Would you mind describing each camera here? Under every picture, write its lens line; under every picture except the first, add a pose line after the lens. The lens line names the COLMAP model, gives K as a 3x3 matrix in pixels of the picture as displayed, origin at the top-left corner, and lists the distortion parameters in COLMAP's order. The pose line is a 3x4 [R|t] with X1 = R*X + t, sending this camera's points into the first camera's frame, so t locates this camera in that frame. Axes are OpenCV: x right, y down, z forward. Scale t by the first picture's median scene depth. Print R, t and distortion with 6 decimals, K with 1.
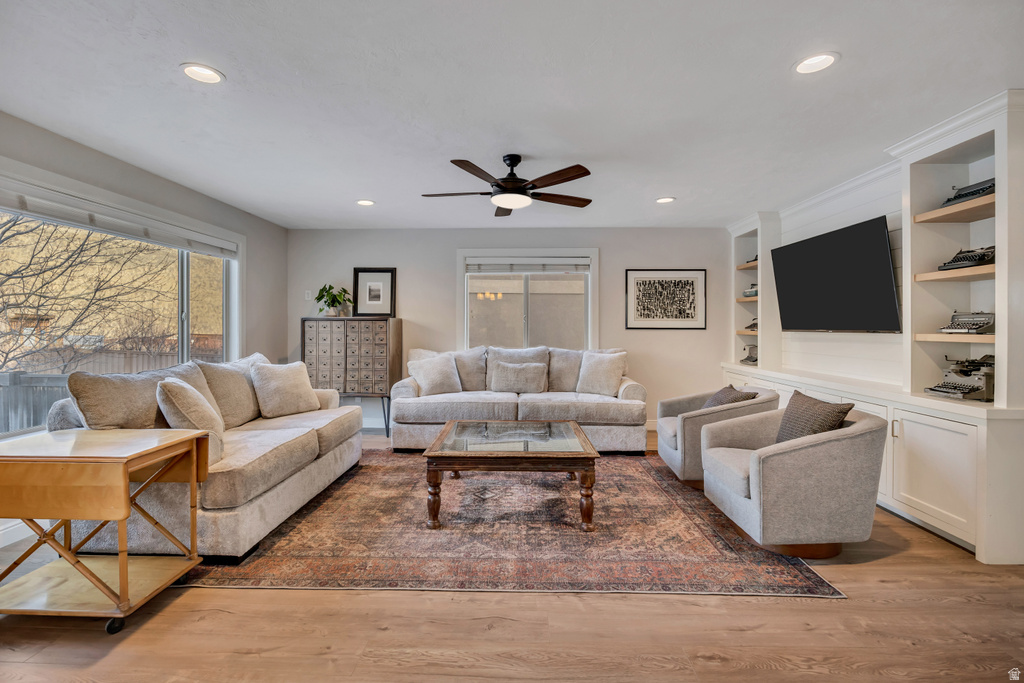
lens RADIAL K [[457.6, 0, 508.6], [0, 457.6, 329.0], [0, 0, 1]] dist [-0.015016, 0.000332]
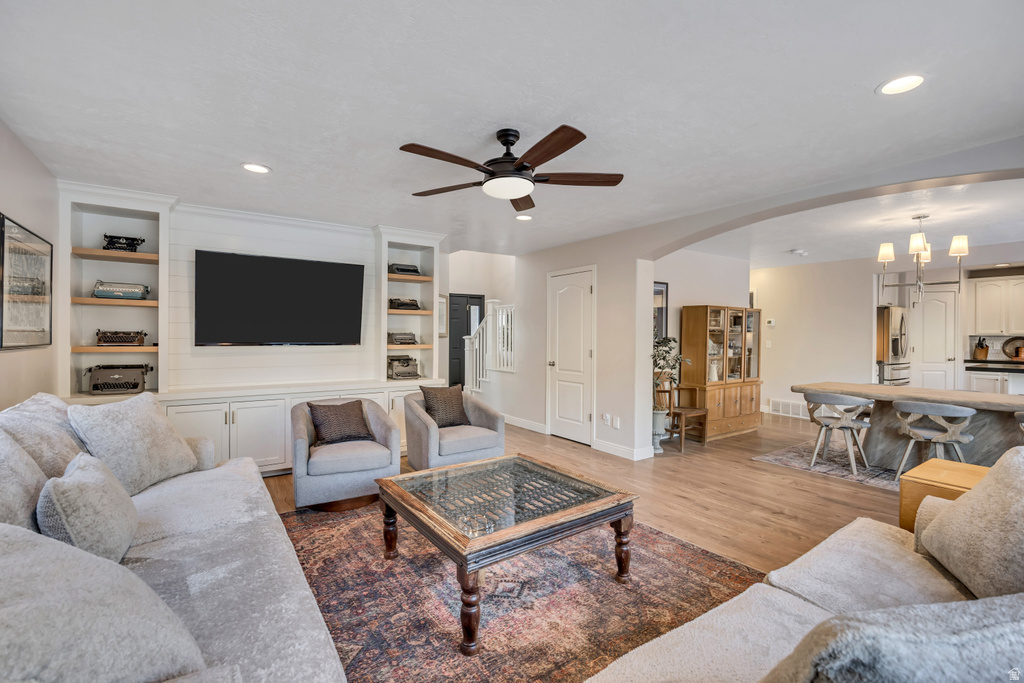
lens RADIAL K [[457.6, 0, 500.7], [0, 457.6, 338.4], [0, 0, 1]] dist [-0.015016, 0.000332]
pose [[-0.583136, -0.011307, 0.812296, -0.414180], [-0.004040, 0.999931, 0.011019, -0.020652], [-0.812365, 0.003144, -0.583141, 0.963766]]
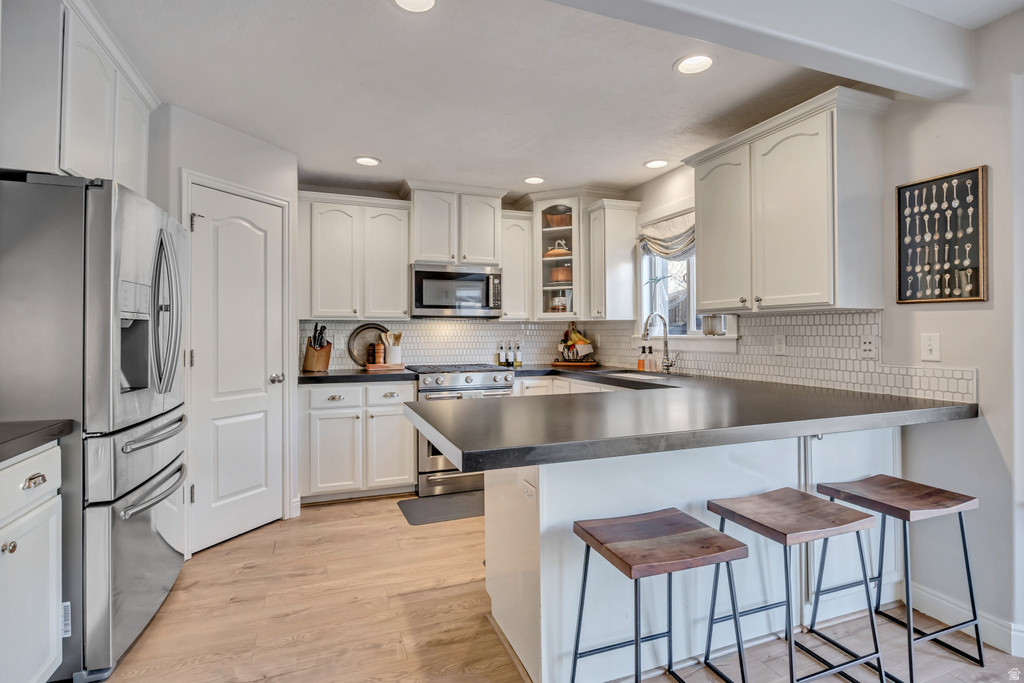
lens RADIAL K [[507.3, 0, 513.9], [0, 507.3, 325.3], [0, 0, 1]] dist [-0.002348, 0.000129]
pose [[-0.921635, -0.007791, -0.387979, -0.099243], [-0.002004, 0.999881, -0.015316, -0.000551], [0.388052, -0.013338, -0.921541, -0.402809]]
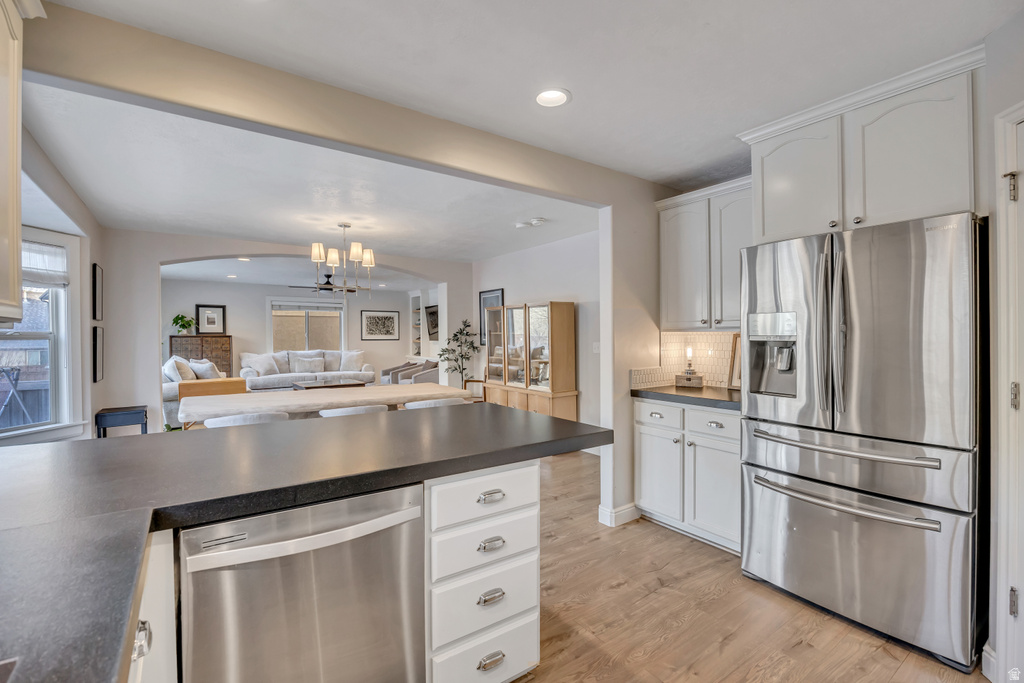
lens RADIAL K [[457.6, 0, 512.3], [0, 457.6, 337.1], [0, 0, 1]] dist [-0.015016, 0.000332]
pose [[0.794504, -0.007070, 0.607218, -0.477432], [0.005821, 0.999975, 0.004027, -0.019040], [-0.607231, 0.000335, 0.794525, -1.094976]]
